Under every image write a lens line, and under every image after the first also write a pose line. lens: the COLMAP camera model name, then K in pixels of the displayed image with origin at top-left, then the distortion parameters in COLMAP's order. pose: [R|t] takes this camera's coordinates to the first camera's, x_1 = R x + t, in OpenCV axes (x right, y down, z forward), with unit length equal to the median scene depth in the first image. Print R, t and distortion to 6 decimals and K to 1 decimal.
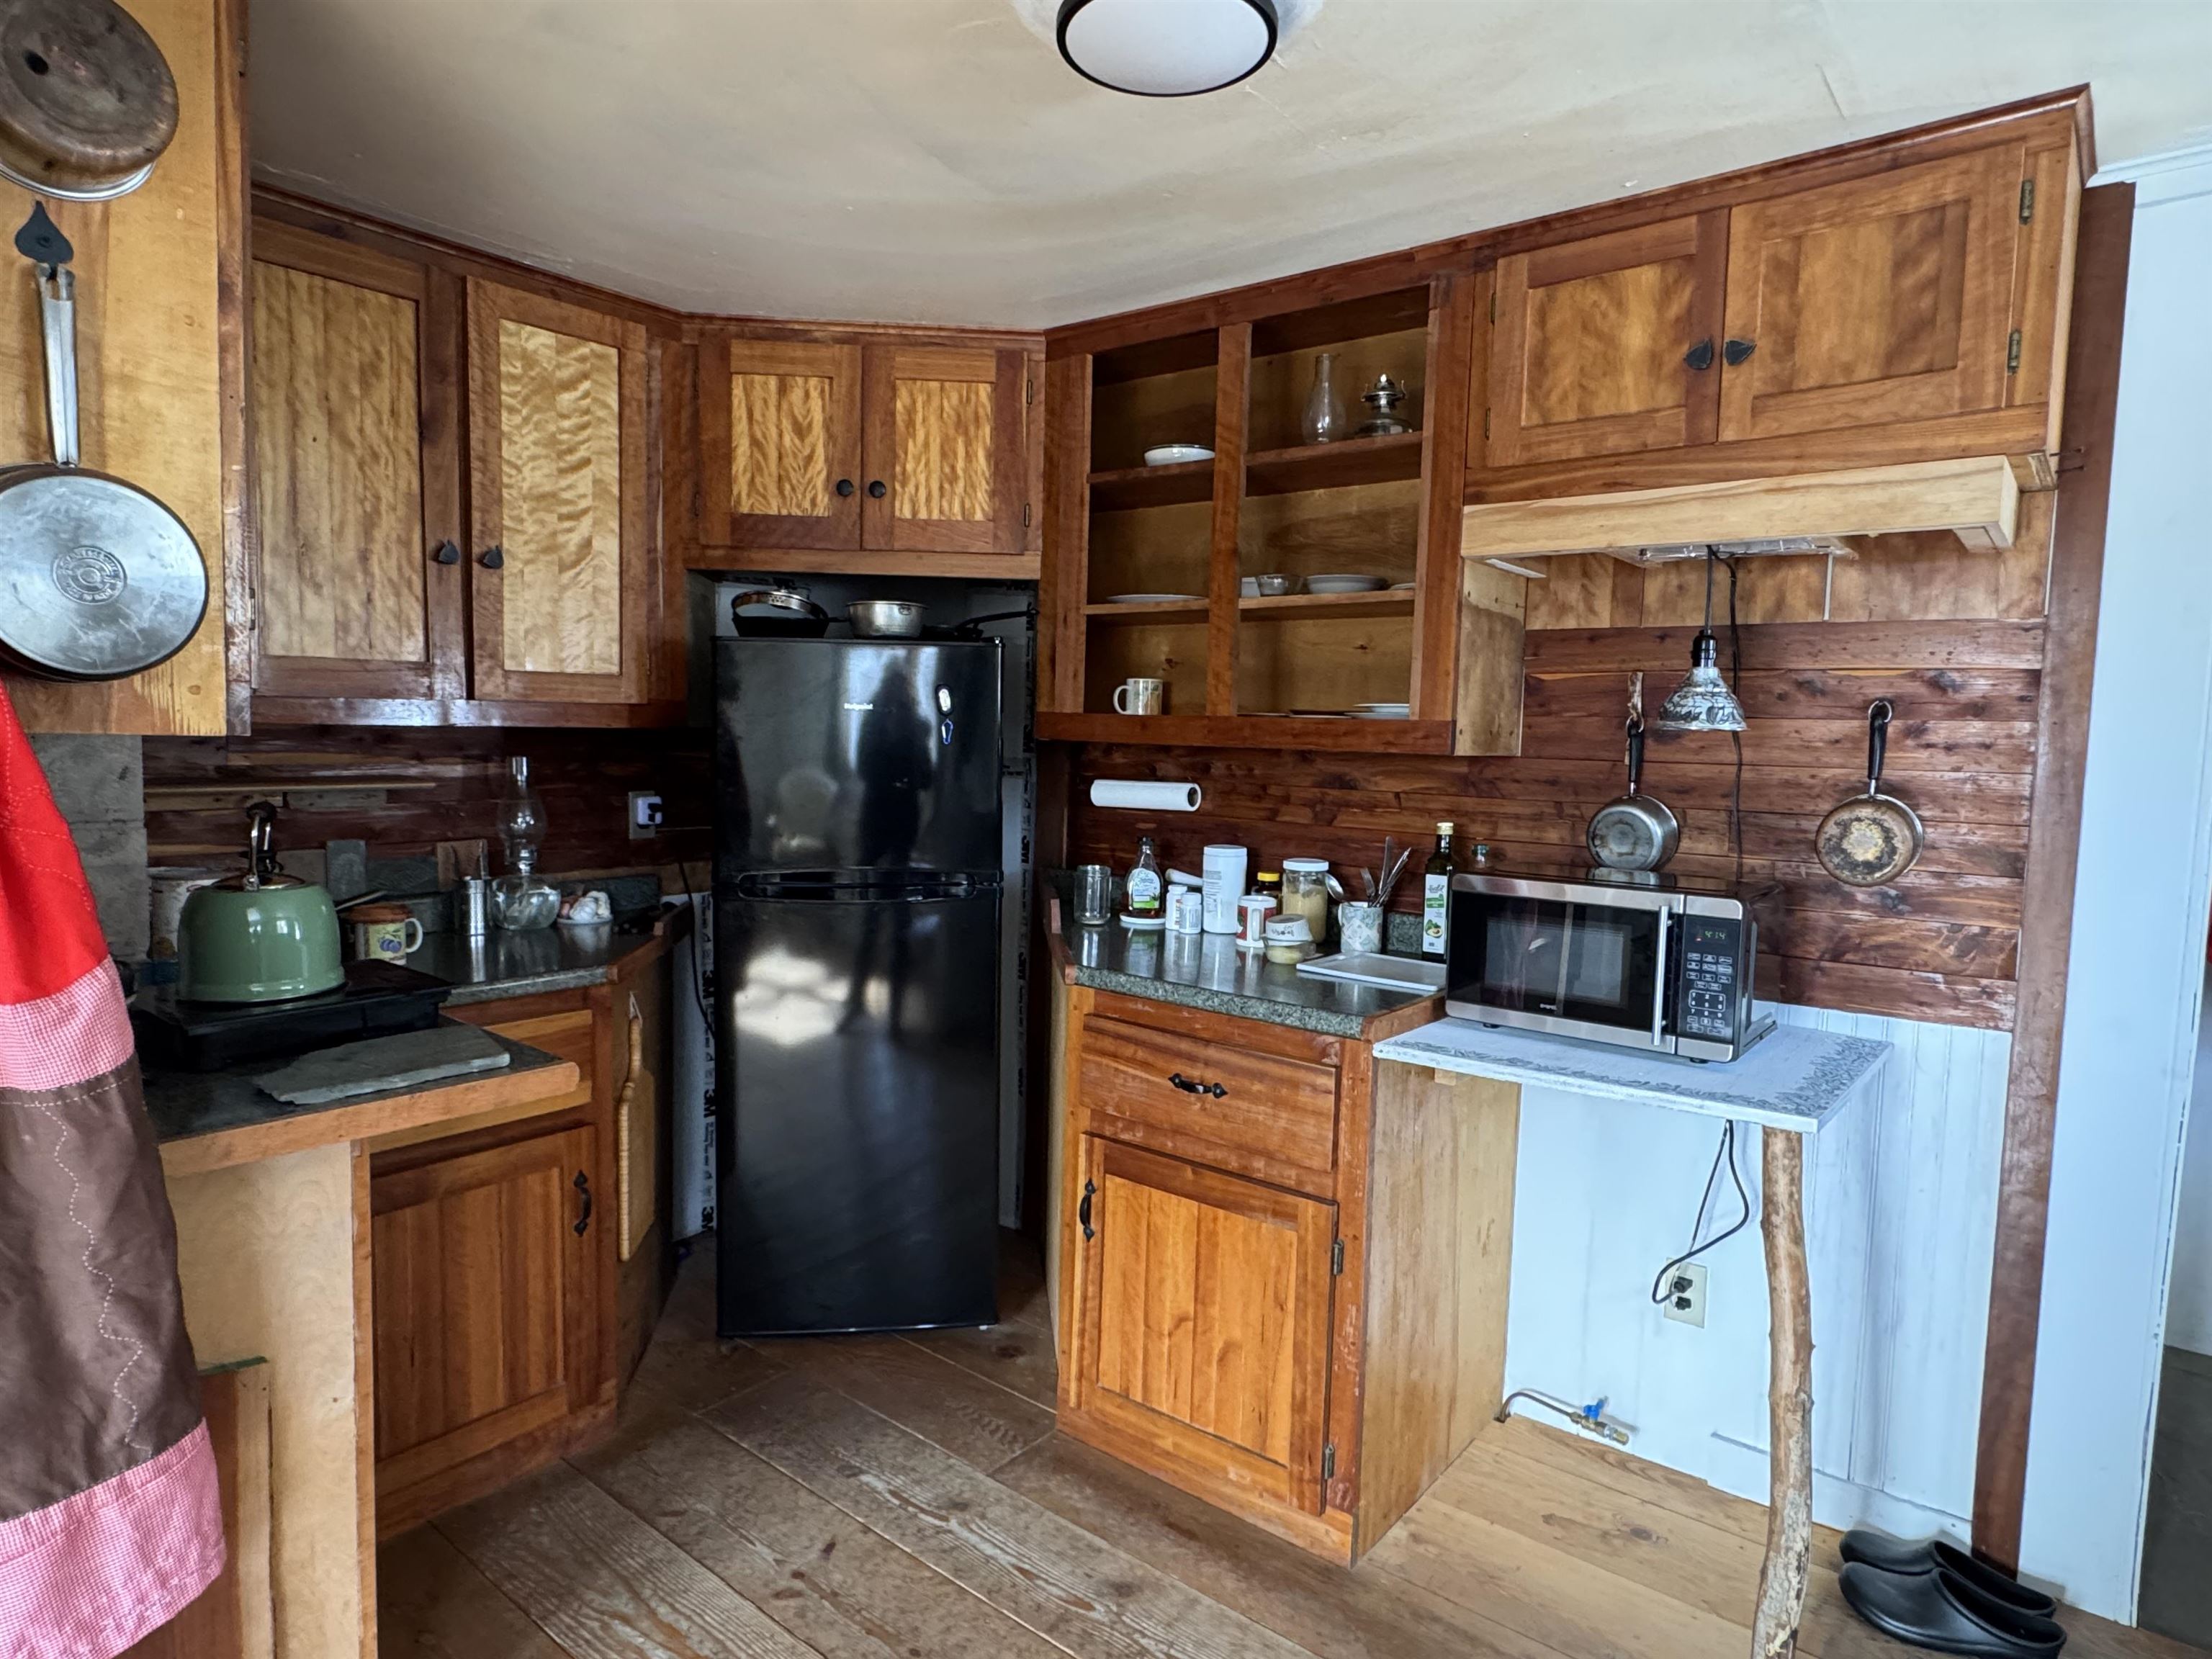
lens RADIAL K [[1288.5, 0, 1092.8], [0, 1288.5, 837.1], [0, 0, 1]] dist [-0.001744, 0.000344]
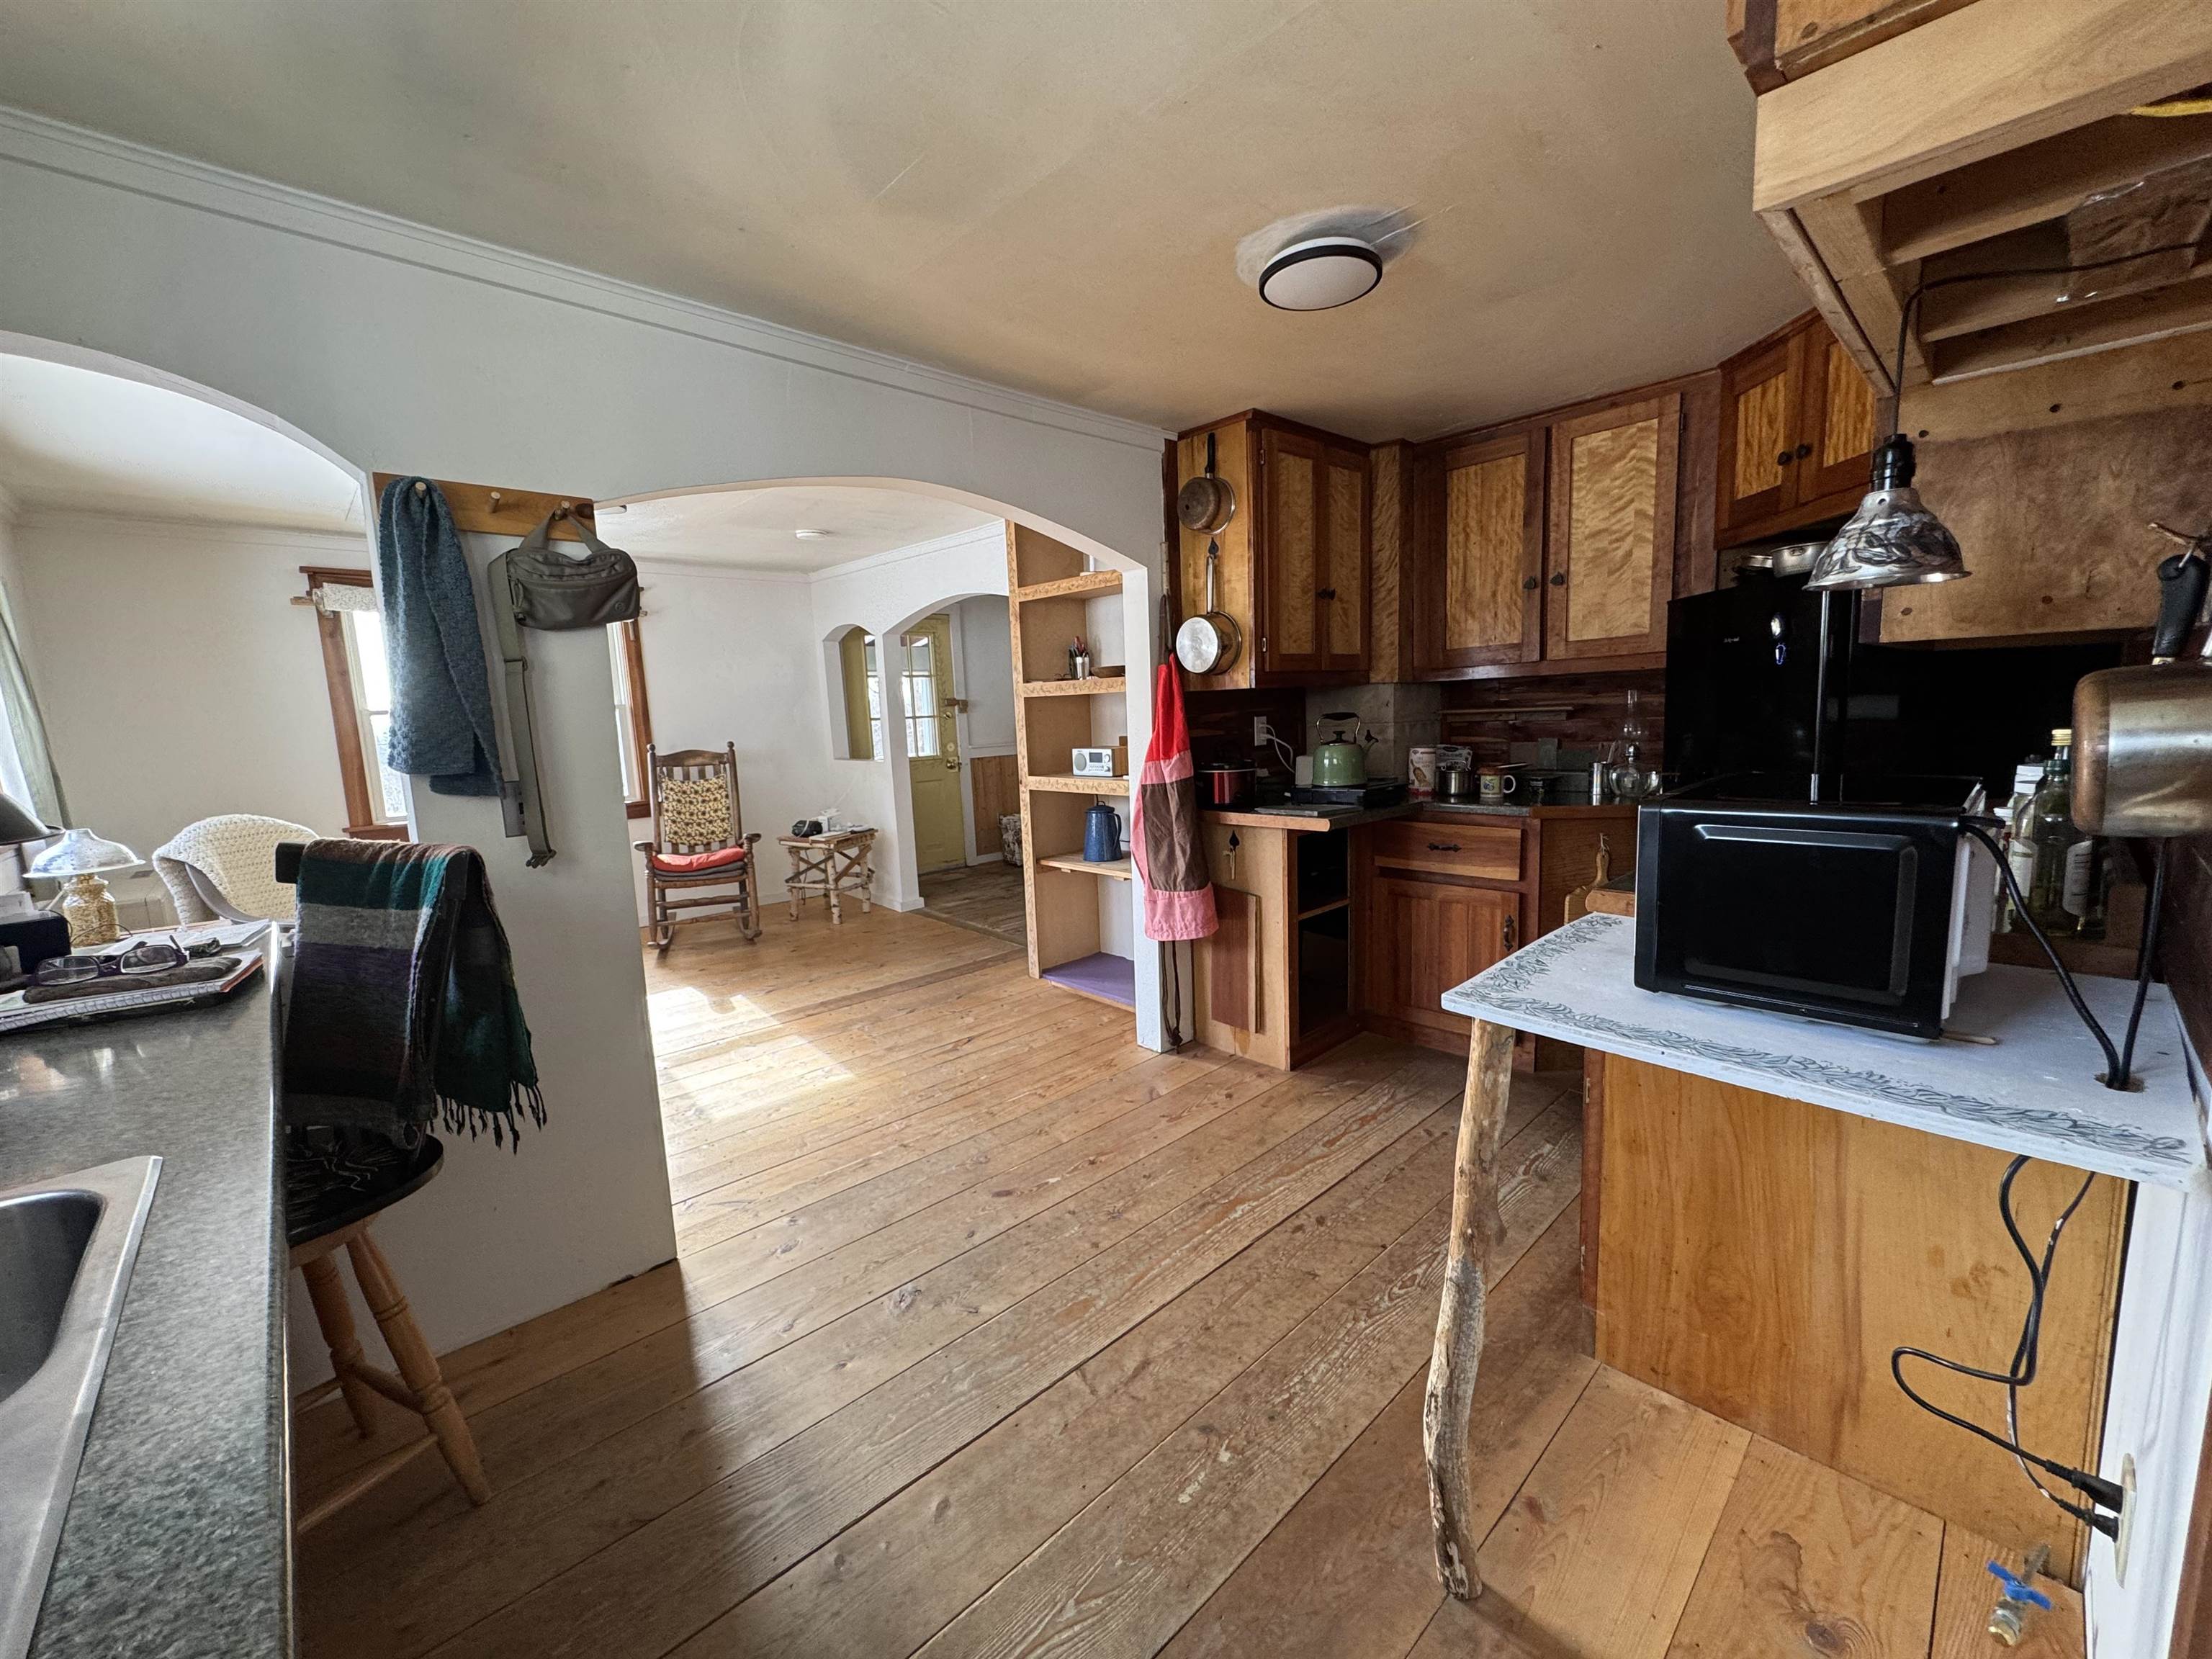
lens RADIAL K [[872.2, 0, 1092.5], [0, 872.2, 827.6], [0, 0, 1]] dist [-0.000636, -0.000838]
pose [[-0.144849, 0.114387, -0.982820, 0.983972], [-0.045287, 0.991488, 0.122071, 0.009387], [0.988417, 0.062191, -0.138435, 0.623713]]
